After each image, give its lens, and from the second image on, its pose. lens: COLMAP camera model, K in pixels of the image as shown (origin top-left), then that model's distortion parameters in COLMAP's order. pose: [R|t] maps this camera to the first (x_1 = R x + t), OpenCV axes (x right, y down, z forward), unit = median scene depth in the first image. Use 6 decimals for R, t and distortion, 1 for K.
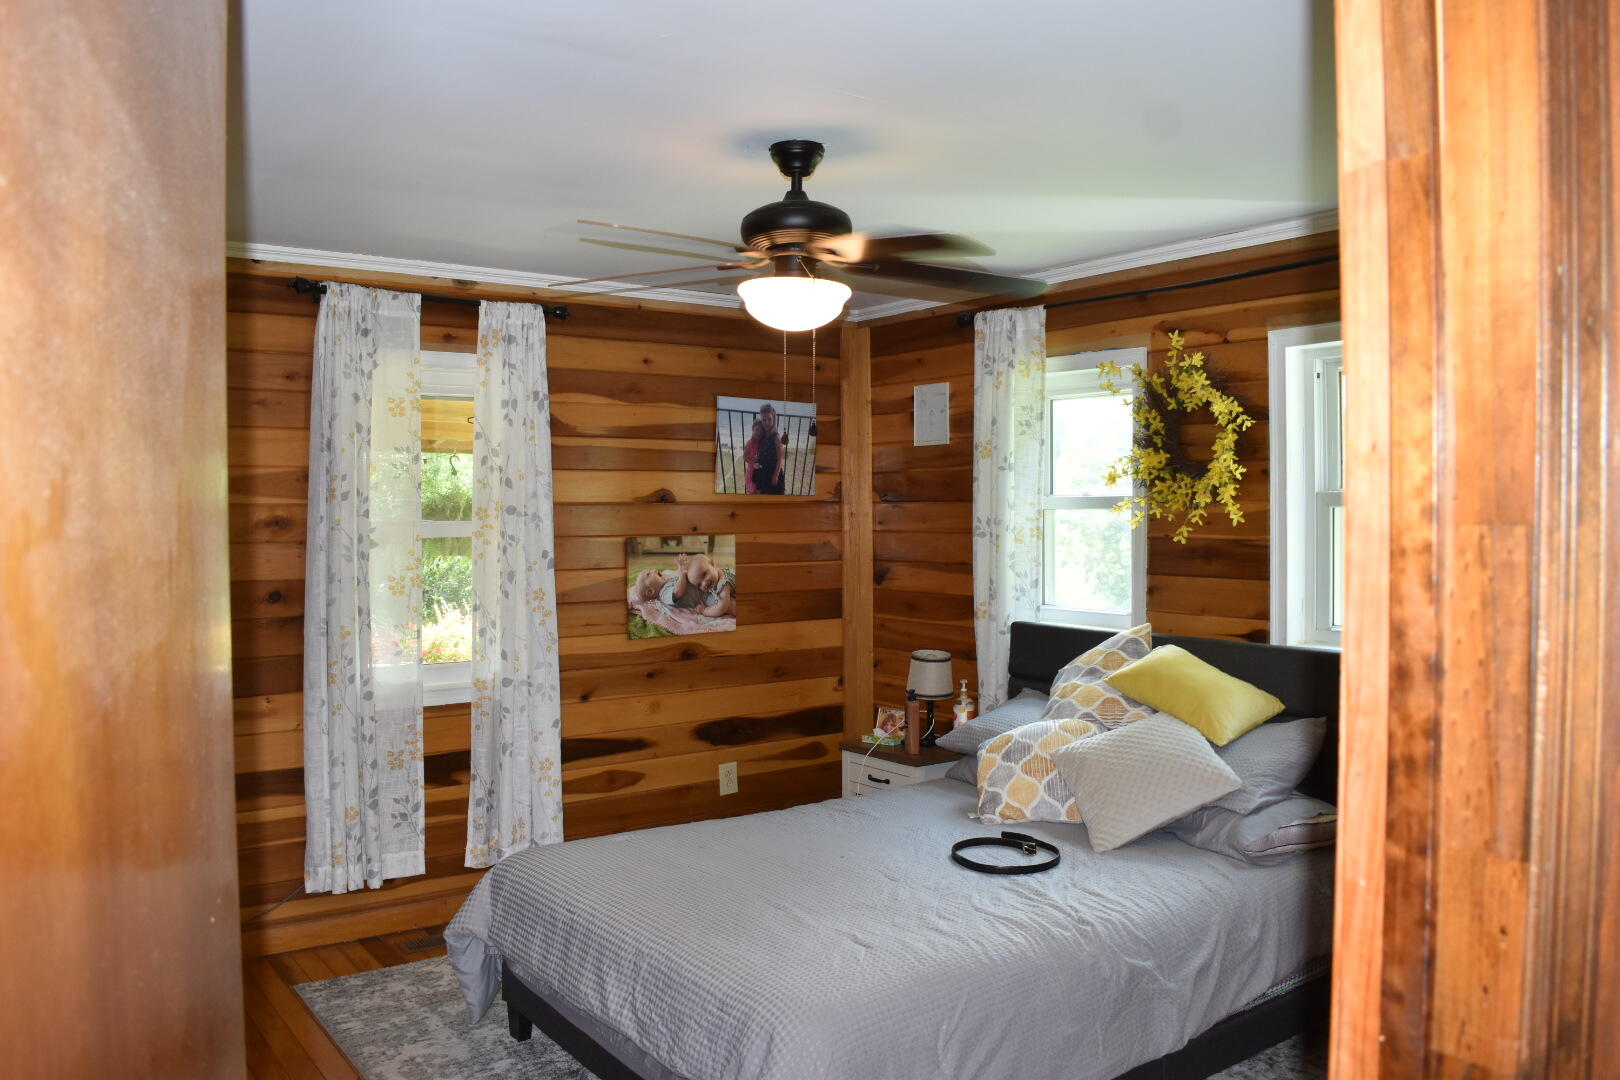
lens RADIAL K [[1258.6, 0, 815.4], [0, 1258.6, 525.9], [0, 0, 1]] dist [-0.101933, 0.021246]
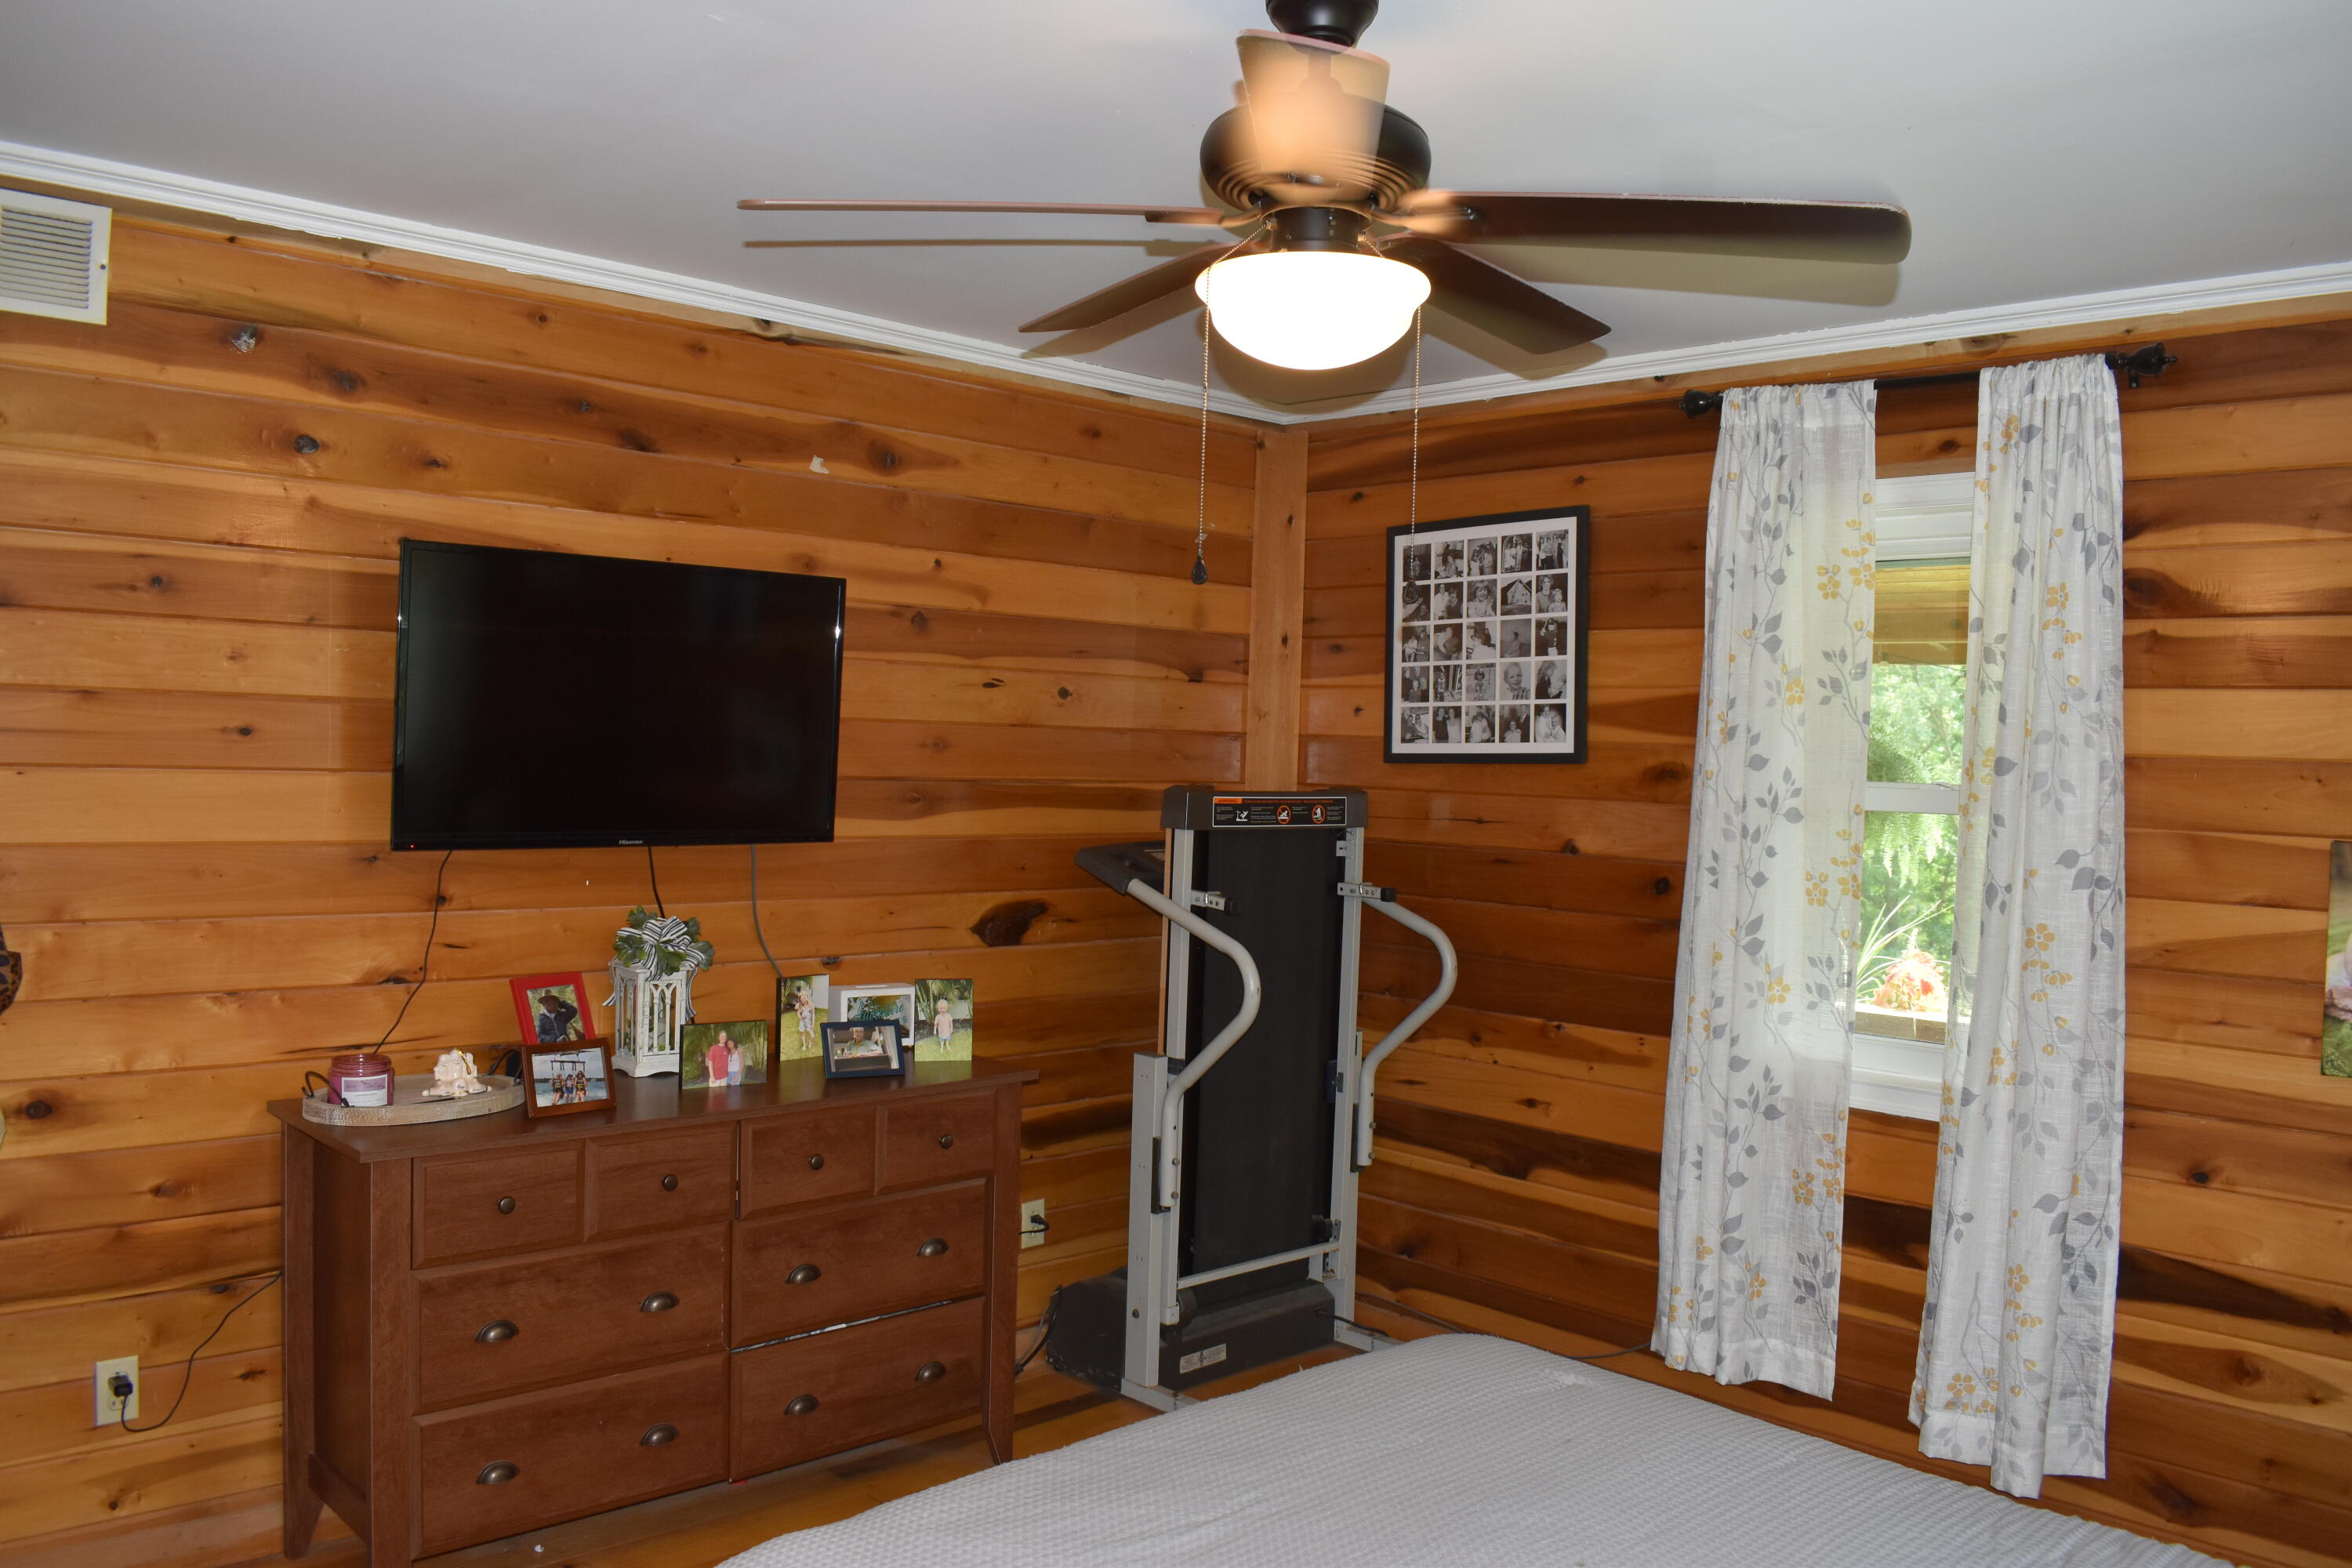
lens RADIAL K [[1827.3, 0, 1177.7], [0, 1827.3, 793.9], [0, 0, 1]] dist [-0.101933, 0.021246]
pose [[0.137123, 0.031733, -0.990046, 0.444679], [-0.053209, 0.998280, 0.024627, -0.001319], [0.989124, 0.049303, 0.138575, 0.570713]]
